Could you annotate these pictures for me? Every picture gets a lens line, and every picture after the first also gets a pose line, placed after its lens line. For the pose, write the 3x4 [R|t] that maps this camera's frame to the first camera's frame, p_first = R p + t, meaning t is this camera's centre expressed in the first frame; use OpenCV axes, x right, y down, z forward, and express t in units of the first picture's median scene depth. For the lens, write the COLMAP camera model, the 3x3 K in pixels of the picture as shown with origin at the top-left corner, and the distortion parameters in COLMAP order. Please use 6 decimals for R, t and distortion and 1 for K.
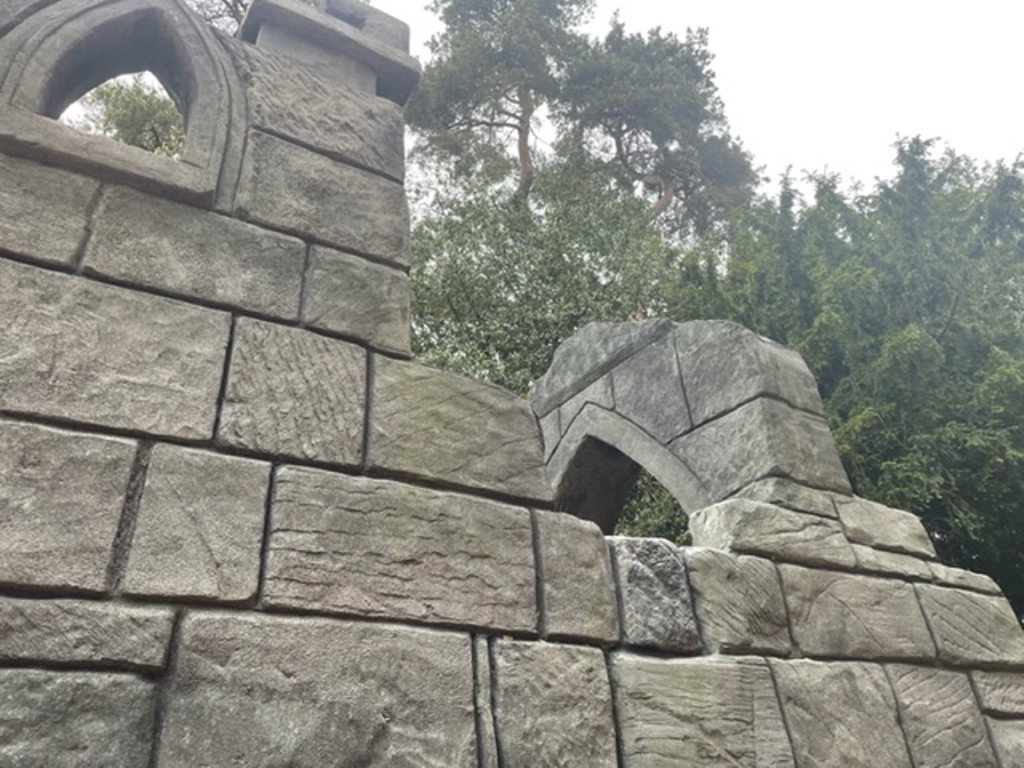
lens RADIAL K [[765.3, 0, 512.0], [0, 765.3, 384.0], [0, 0, 1]] dist [0.079450, -0.100040]
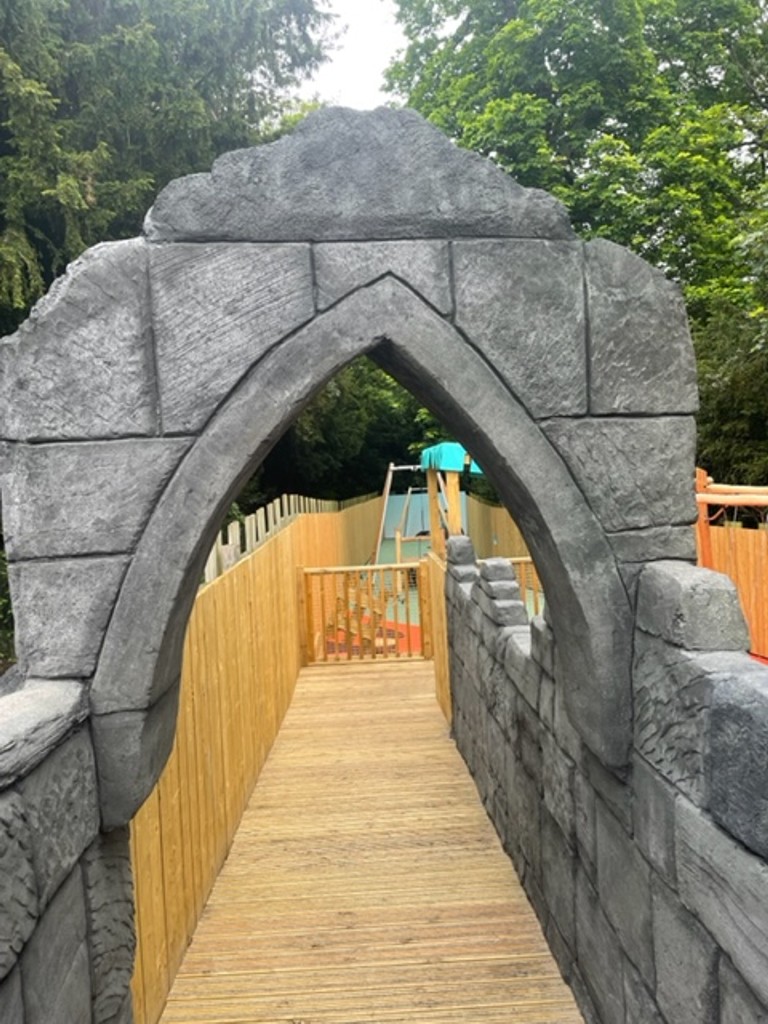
lens RADIAL K [[765.3, 0, 384.0], [0, 765.3, 512.0], [0, 0, 1]] dist [0.079450, -0.100040]
pose [[0.452761, -0.014082, 0.891521, -0.632058], [-0.445990, 0.862228, 0.240116, 0.064010], [-0.772076, -0.506324, 0.384103, 1.093336]]
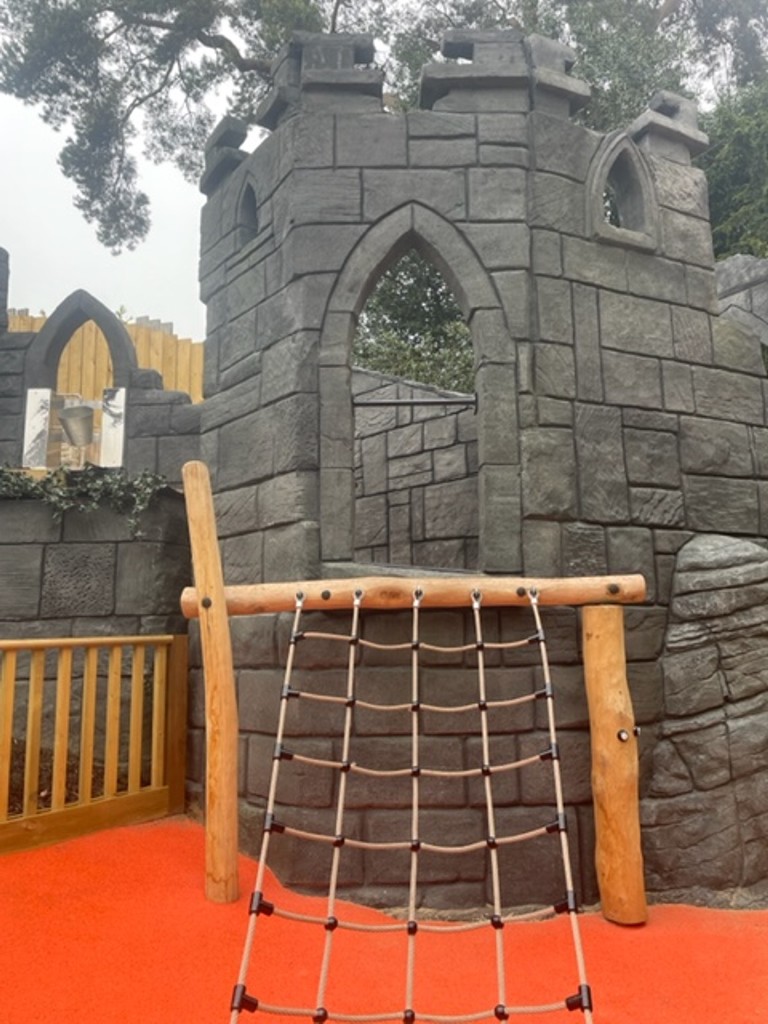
lens RADIAL K [[765.3, 0, 384.0], [0, 765.3, 512.0], [0, 0, 1]] dist [0.079450, -0.100040]
pose [[0.998618, 0.029019, -0.043807, -0.963813], [-0.008877, 0.914860, 0.403674, -0.402486], [0.051791, -0.402727, 0.913854, -1.387595]]
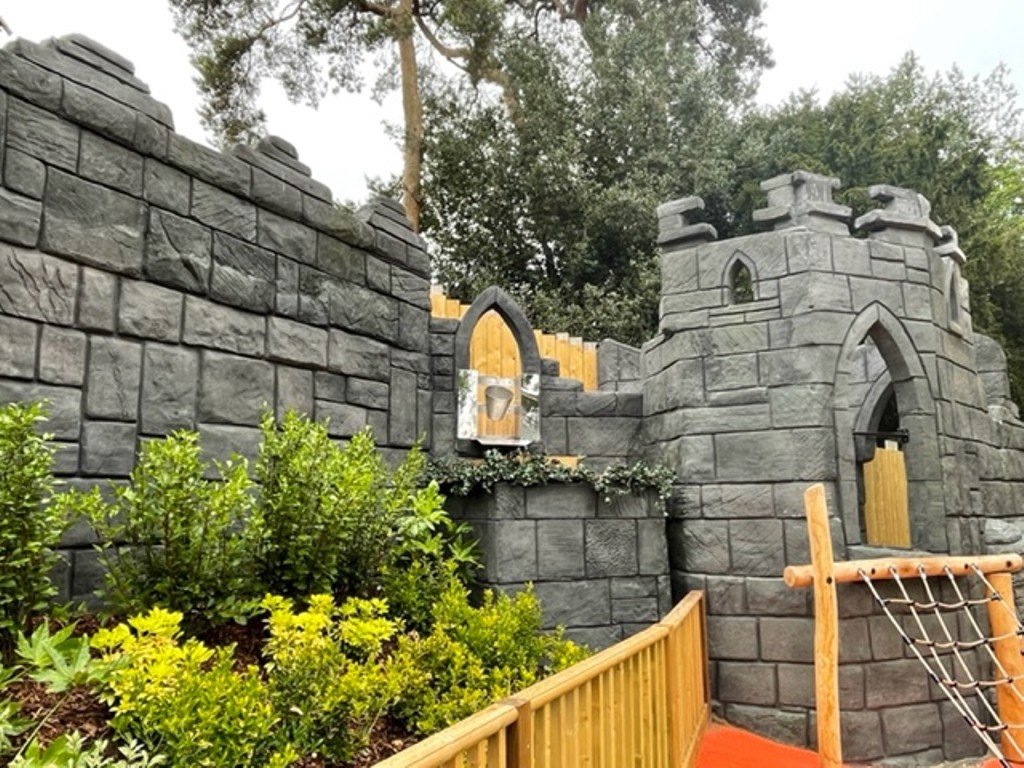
lens RADIAL K [[779.4, 0, 512.0], [0, 779.4, 384.0], [0, 0, 1]] dist [-0.006692, -0.005229]
pose [[0.952189, 0.091522, 0.291478, -3.126793], [-0.194686, 0.917038, 0.348050, -0.799932], [-0.235442, -0.388156, 0.891012, -1.723405]]
